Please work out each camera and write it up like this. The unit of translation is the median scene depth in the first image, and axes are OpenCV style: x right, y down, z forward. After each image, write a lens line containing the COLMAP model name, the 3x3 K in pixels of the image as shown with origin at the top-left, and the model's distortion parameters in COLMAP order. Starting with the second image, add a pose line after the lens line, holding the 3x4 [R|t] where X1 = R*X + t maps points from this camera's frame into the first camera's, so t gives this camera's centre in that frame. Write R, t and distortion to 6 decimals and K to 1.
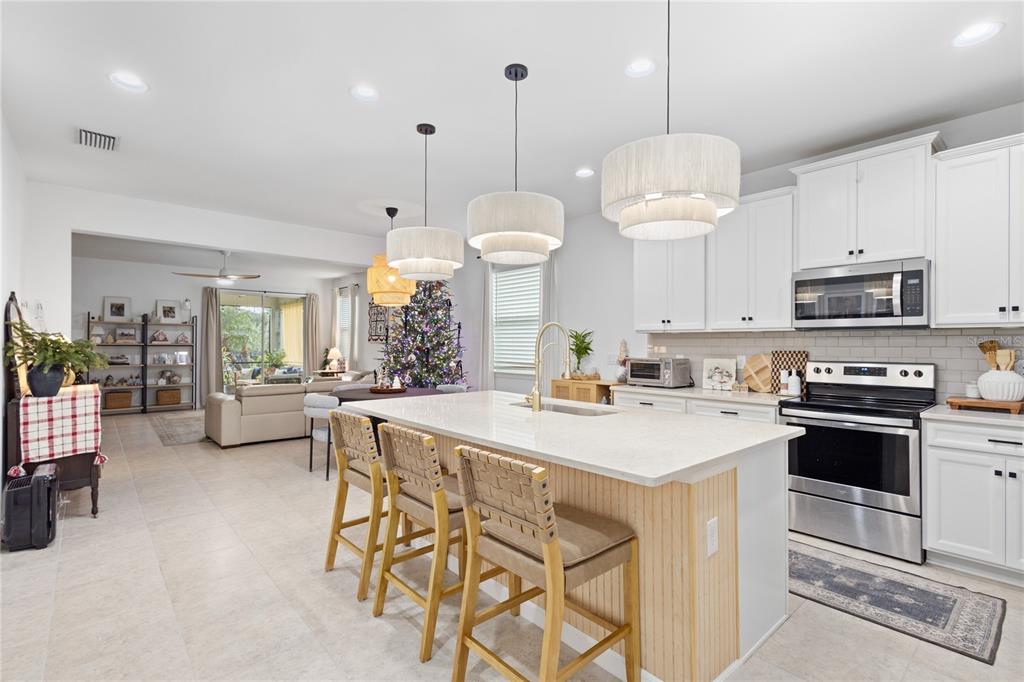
lens RADIAL K [[477.3, 0, 509.3], [0, 477.3, 341.0], [0, 0, 1]] dist [0.017223, -0.004317]
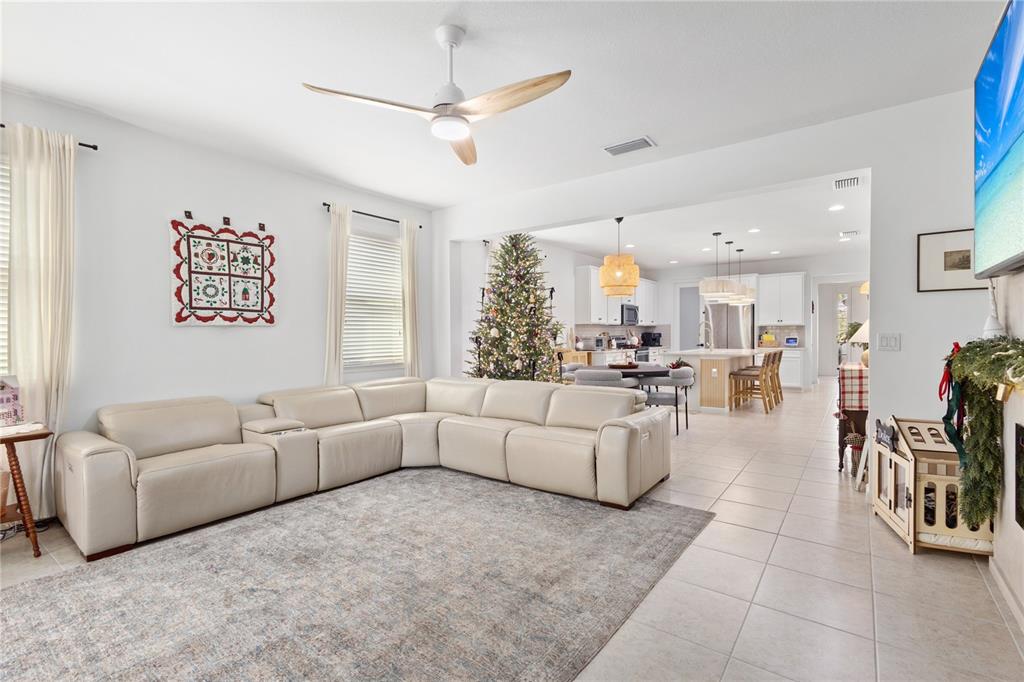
lens RADIAL K [[477.3, 0, 512.2], [0, 477.3, 340.2], [0, 0, 1]] dist [0.017223, -0.004317]
pose [[-0.218566, -0.015784, 0.975694, -1.914411], [-0.001786, 0.999874, 0.015775, 0.023892], [-0.975821, 0.001705, -0.218567, 2.139794]]
